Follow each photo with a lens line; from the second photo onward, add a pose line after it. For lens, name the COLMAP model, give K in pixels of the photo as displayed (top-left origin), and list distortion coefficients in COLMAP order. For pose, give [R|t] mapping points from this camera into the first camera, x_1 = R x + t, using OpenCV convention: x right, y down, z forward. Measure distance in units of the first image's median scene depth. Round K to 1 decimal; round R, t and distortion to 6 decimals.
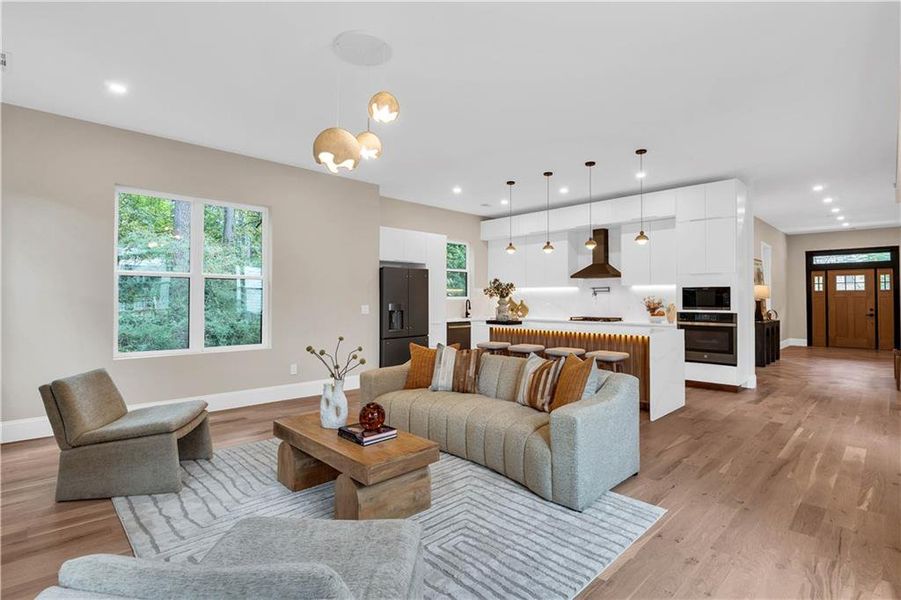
lens RADIAL K [[438.8, 0, 452.8], [0, 438.8, 295.4], [0, 0, 1]] dist [-0.013802, -0.000292]
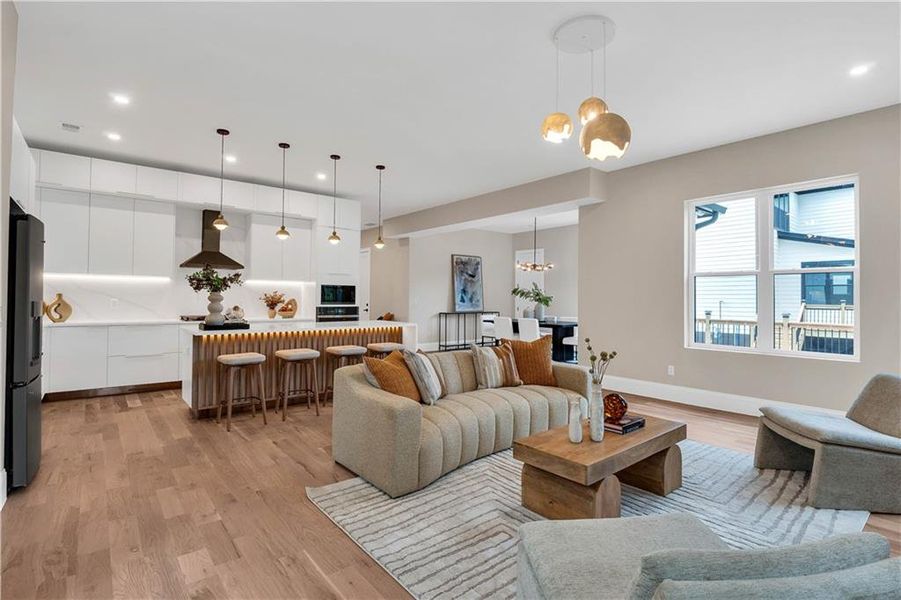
lens RADIAL K [[438.8, 0, 457.3], [0, 438.8, 286.3], [0, 0, 1]] dist [-0.013802, -0.000292]
pose [[0.068740, 0.027082, 0.997267, -0.458787], [-0.020617, 0.999457, -0.025721, 0.005861], [-0.997422, -0.018793, 0.069261, 0.468198]]
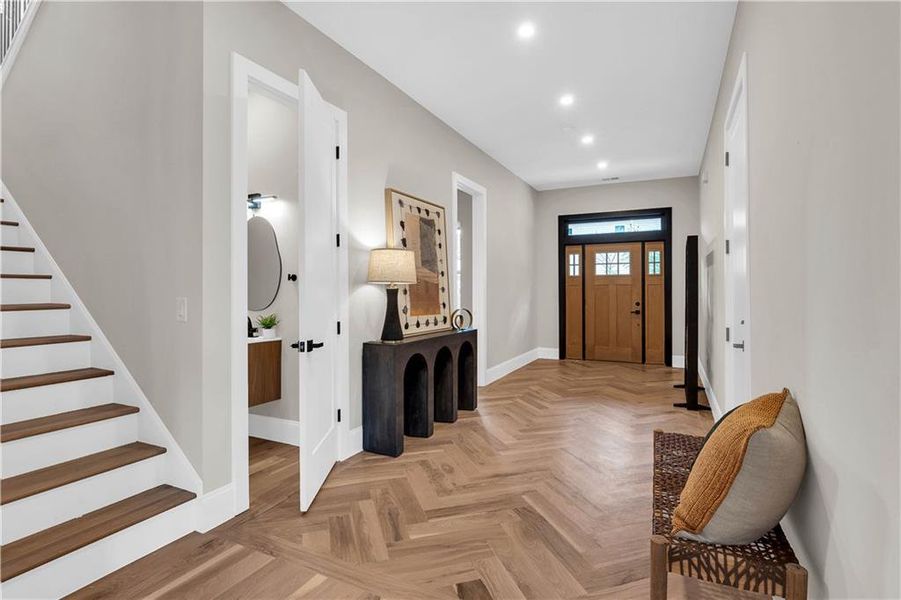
lens RADIAL K [[438.8, 0, 451.3], [0, 438.8, 291.4], [0, 0, 1]] dist [-0.013802, -0.000292]
pose [[0.945396, -0.001379, 0.325920, 0.670613], [-0.002731, 0.999922, 0.012152, 0.008734], [-0.325912, -0.012378, 0.945319, 0.643840]]
